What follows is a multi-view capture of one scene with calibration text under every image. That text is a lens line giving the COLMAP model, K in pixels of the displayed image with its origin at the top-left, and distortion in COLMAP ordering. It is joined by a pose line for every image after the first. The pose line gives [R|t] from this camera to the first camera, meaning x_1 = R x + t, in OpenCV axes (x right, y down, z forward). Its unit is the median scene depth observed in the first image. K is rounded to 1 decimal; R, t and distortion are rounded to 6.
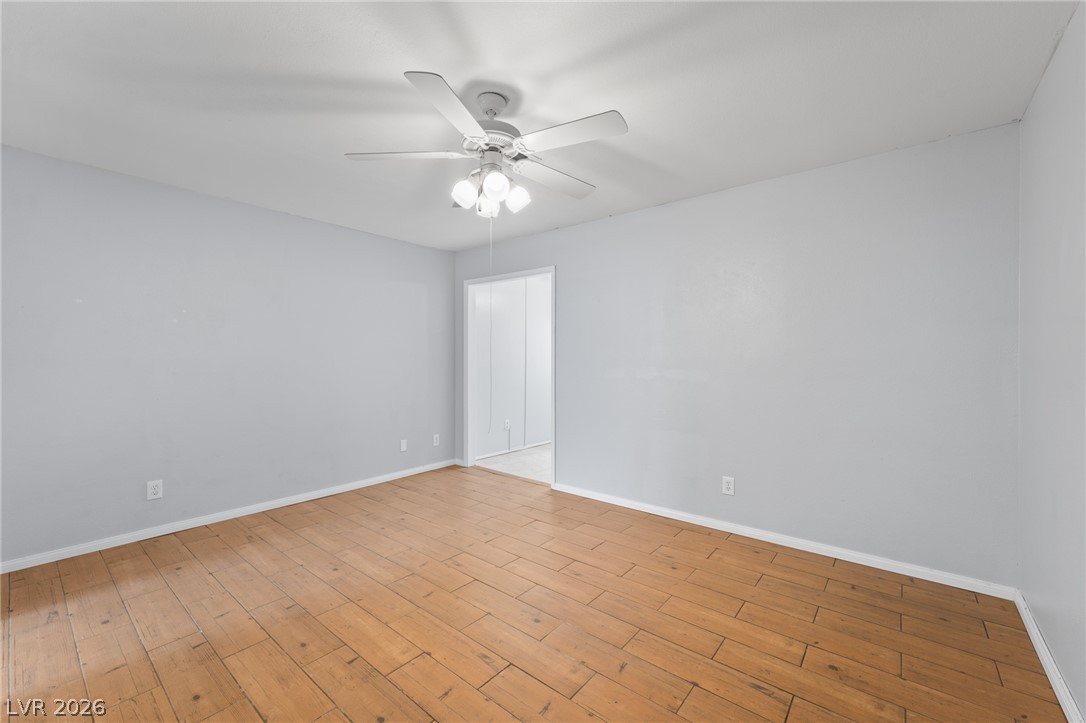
lens RADIAL K [[436.7, 0, 539.6], [0, 436.7, 358.9], [0, 0, 1]] dist [-0.000034, -0.000453]
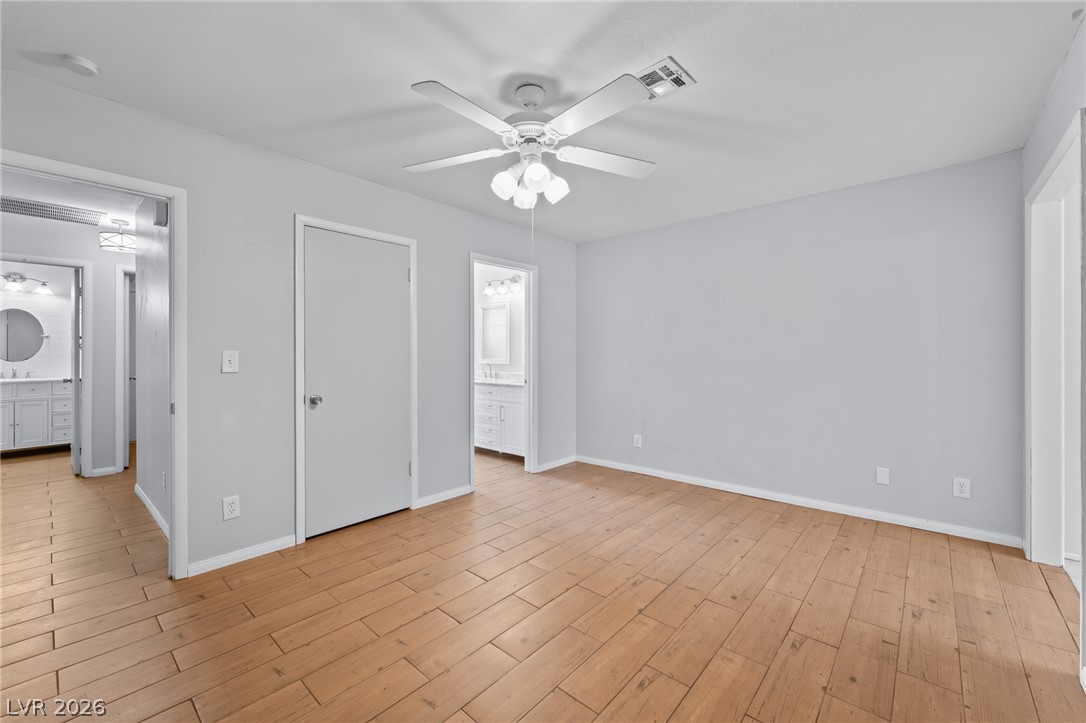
lens RADIAL K [[442.6, 0, 537.3], [0, 442.6, 346.5], [0, 0, 1]] dist [0.011215, -0.000123]
pose [[-0.040250, -0.015200, -0.999074, 0.604899], [0.004383, 0.999872, -0.015389, 0.003978], [0.999180, -0.004998, -0.040178, 0.699649]]
